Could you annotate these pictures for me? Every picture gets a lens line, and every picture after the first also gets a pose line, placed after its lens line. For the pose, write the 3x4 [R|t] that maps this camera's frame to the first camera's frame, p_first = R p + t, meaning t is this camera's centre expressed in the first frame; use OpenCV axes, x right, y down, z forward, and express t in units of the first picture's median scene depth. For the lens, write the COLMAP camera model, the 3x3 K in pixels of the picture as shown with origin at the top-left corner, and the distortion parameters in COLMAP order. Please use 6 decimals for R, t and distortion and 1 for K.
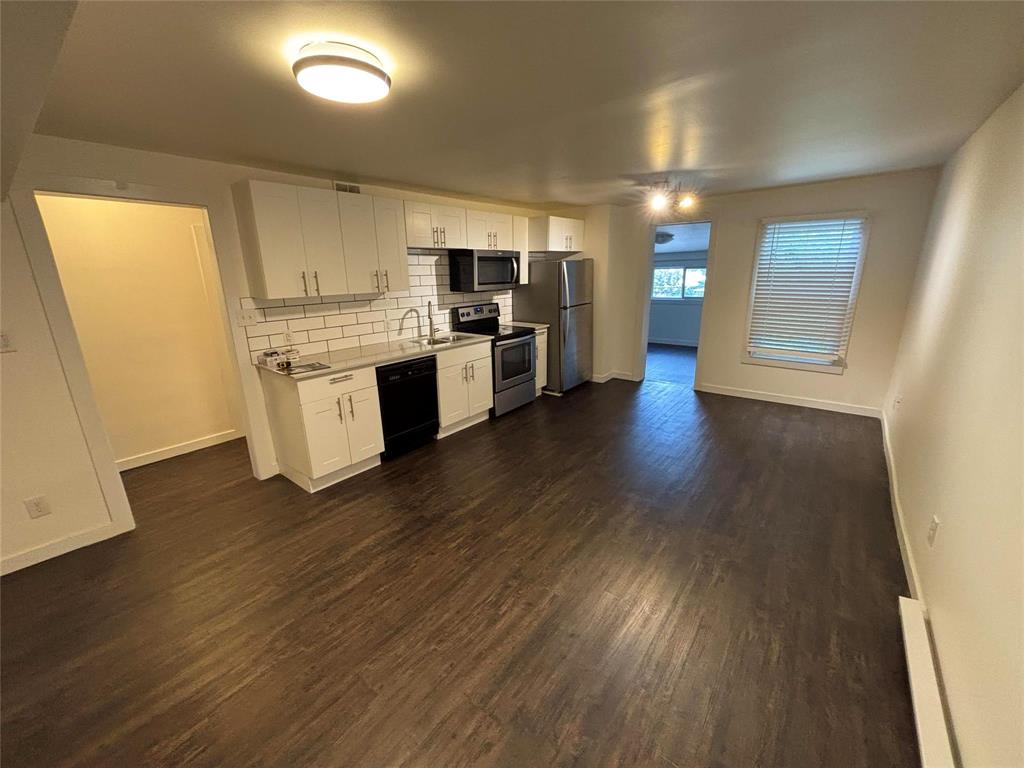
lens RADIAL K [[415.8, 0, 512.0], [0, 415.8, 384.0], [0, 0, 1]] dist [0.030339, -0.000099]
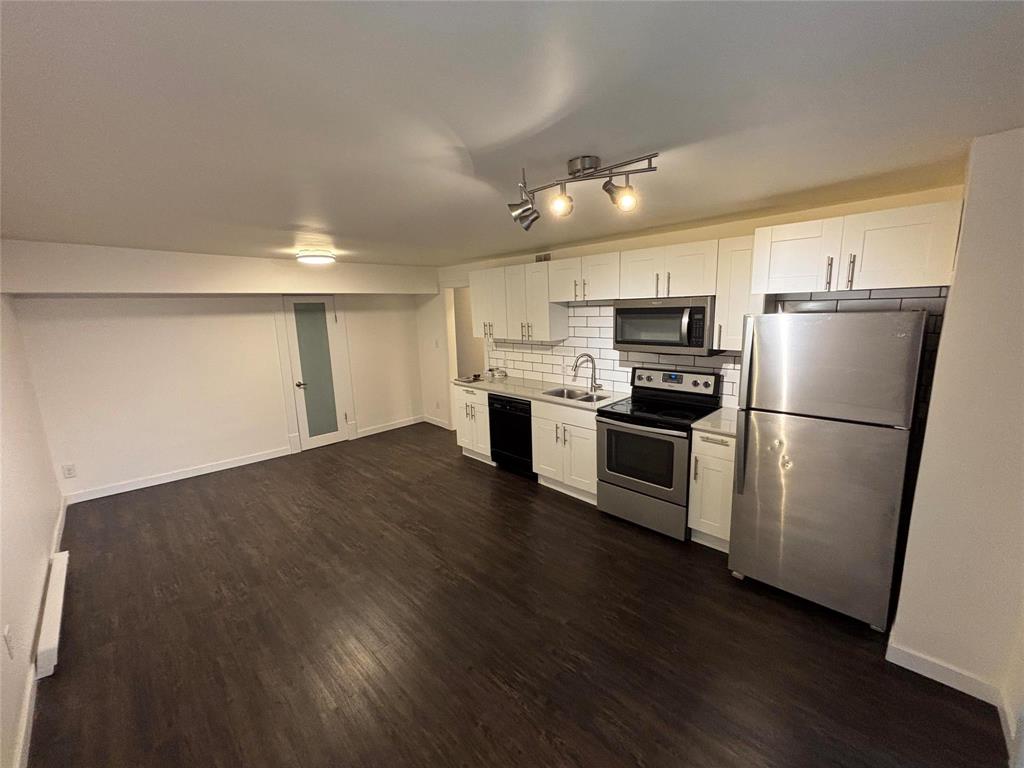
lens RADIAL K [[406.1, 0, 512.0], [0, 406.1, 384.0], [0, 0, 1]] dist [-0.000089, -0.000023]
pose [[-0.120723, 0.200896, -0.972145, 0.784611], [-0.238441, 0.944769, 0.224849, -0.319639], [0.963624, 0.258943, -0.066154, 0.968114]]
